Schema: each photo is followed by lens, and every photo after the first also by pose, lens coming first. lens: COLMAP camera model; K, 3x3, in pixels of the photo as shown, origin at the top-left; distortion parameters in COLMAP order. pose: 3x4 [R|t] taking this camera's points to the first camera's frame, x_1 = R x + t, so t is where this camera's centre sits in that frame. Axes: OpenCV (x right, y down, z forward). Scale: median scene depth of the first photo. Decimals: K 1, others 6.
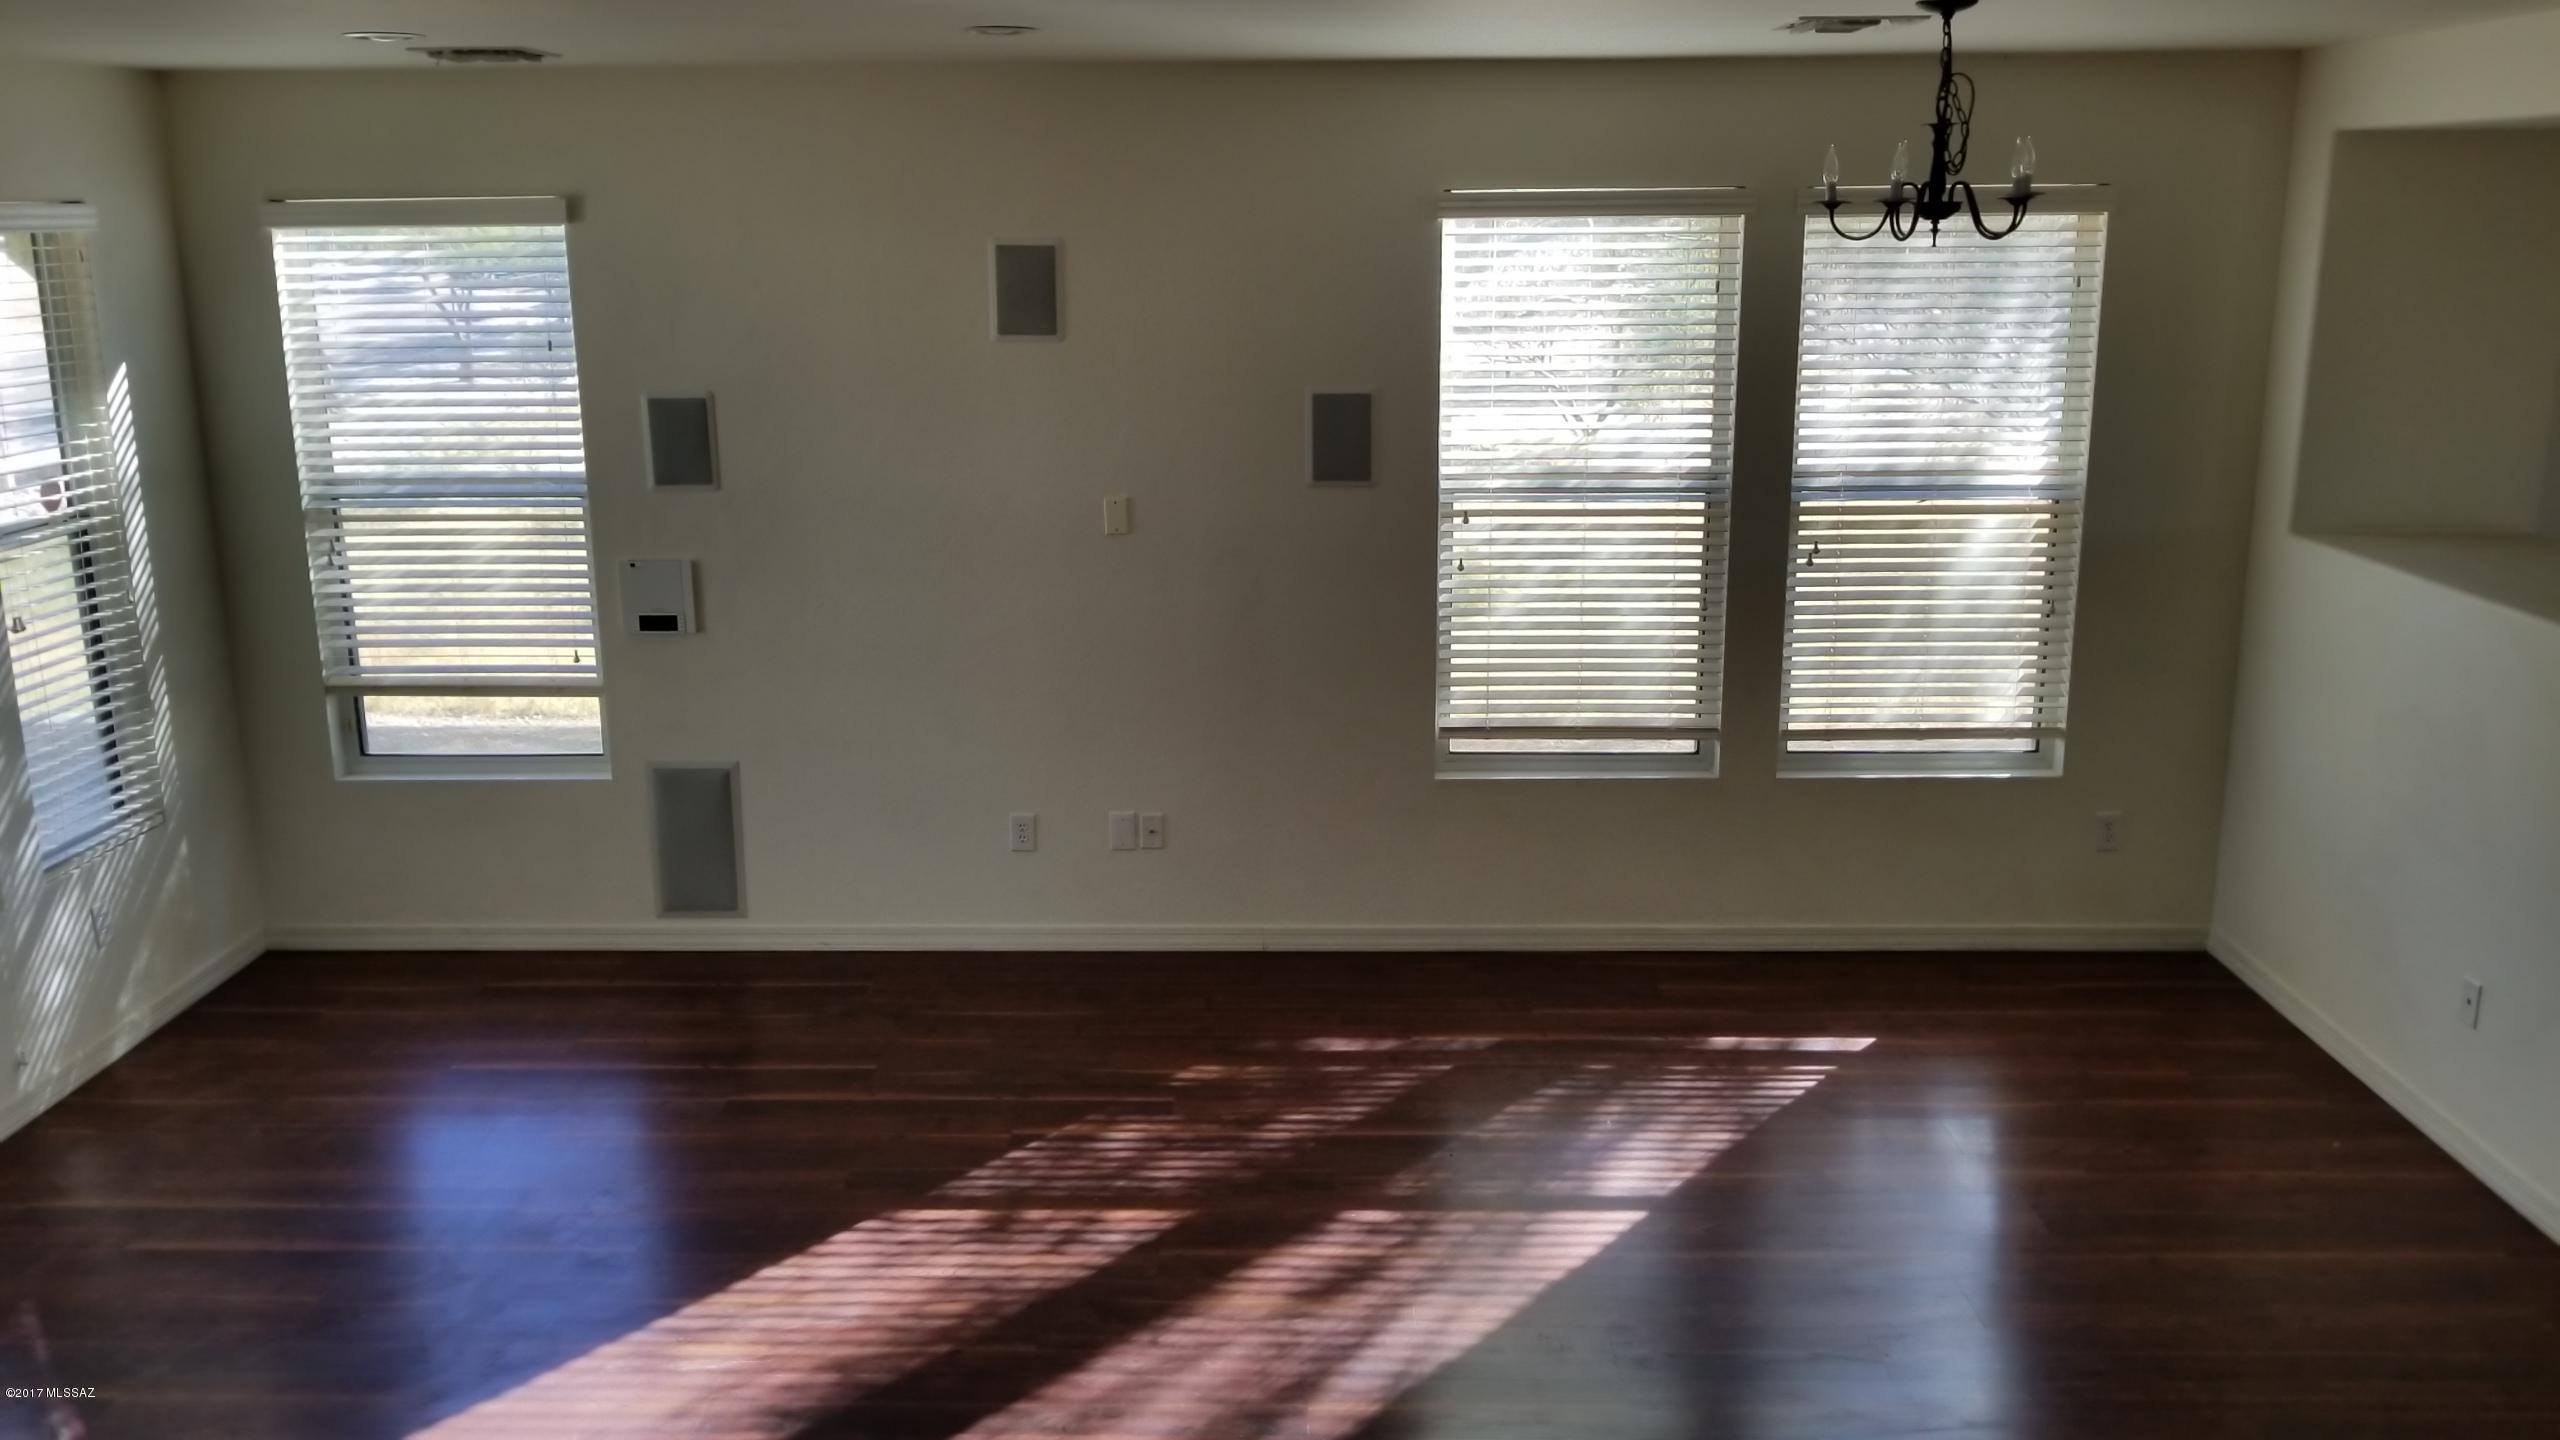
lens RADIAL K [[2004.5, 0, 1304.2], [0, 2004.5, 666.6], [0, 0, 1]] dist [0.007712, -0.000756]
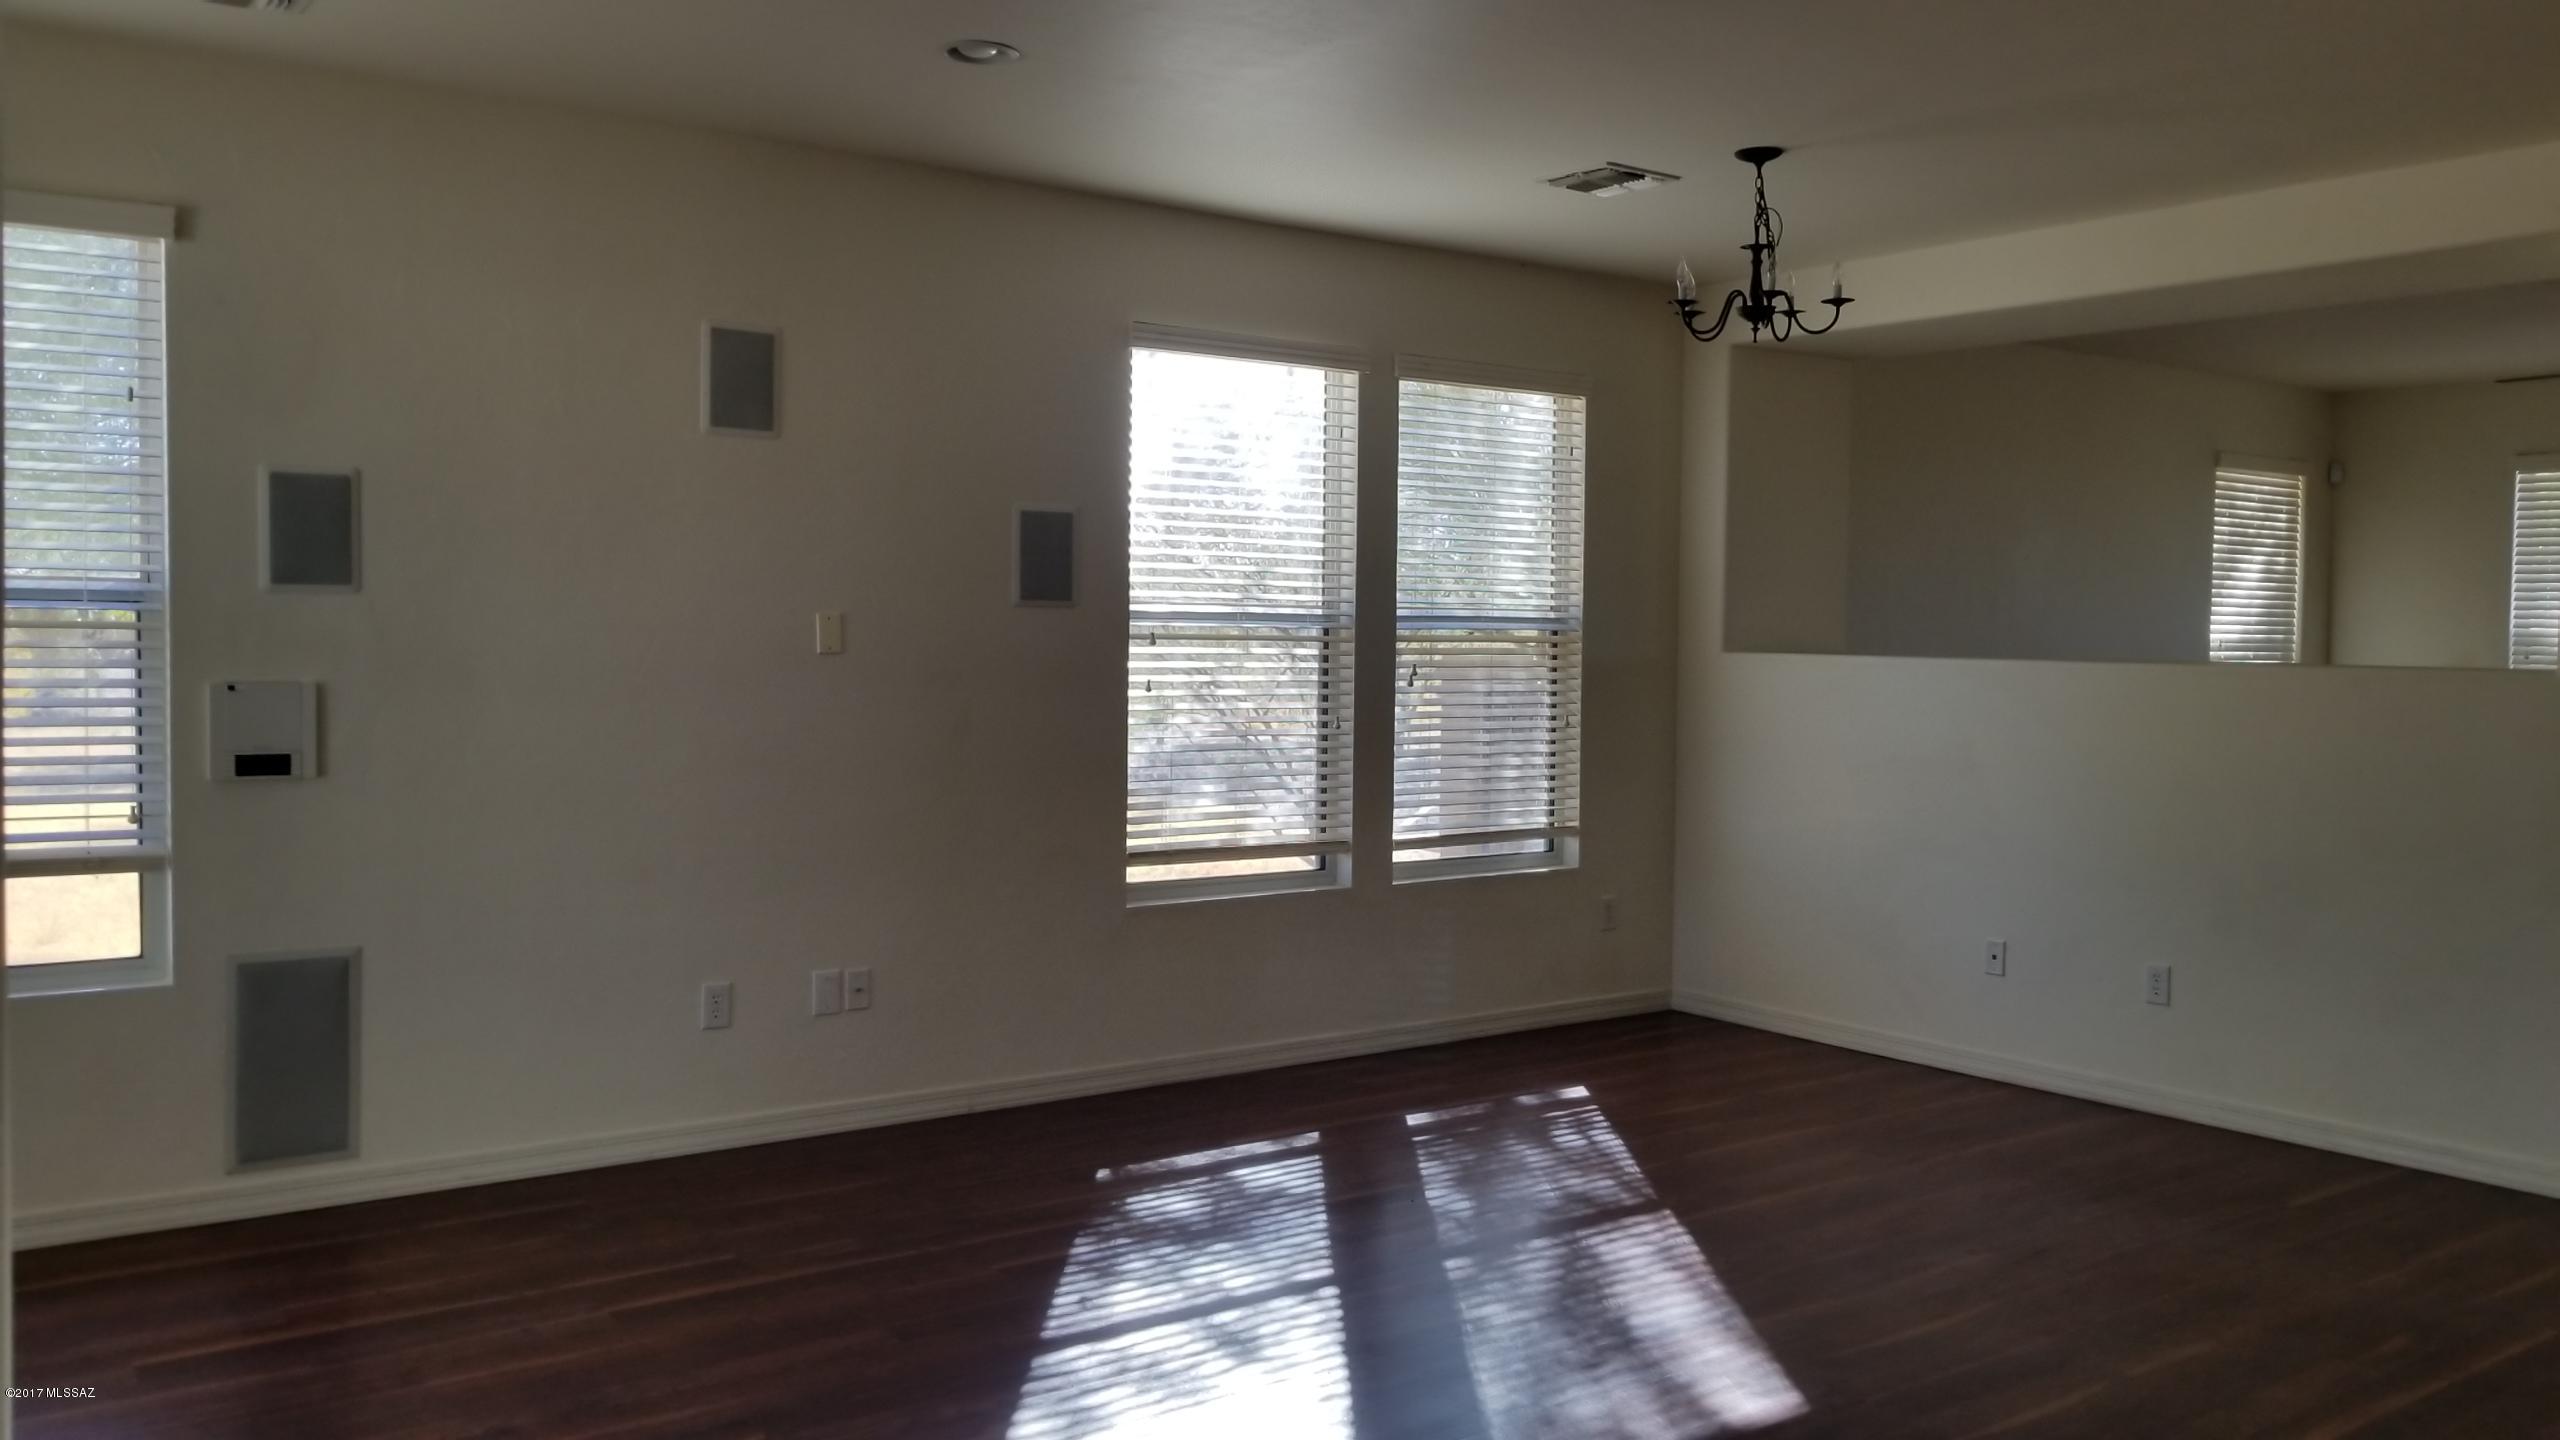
lens RADIAL K [[1995.5, 0, 1286.3], [0, 1995.5, 701.7], [0, 0, 1]] dist [0.003217, -0.017411]
pose [[0.793283, -0.004504, 0.608836, -0.477590], [0.116509, 0.982616, -0.144536, 0.109925], [-0.597601, 0.185593, 0.780018, 0.174636]]
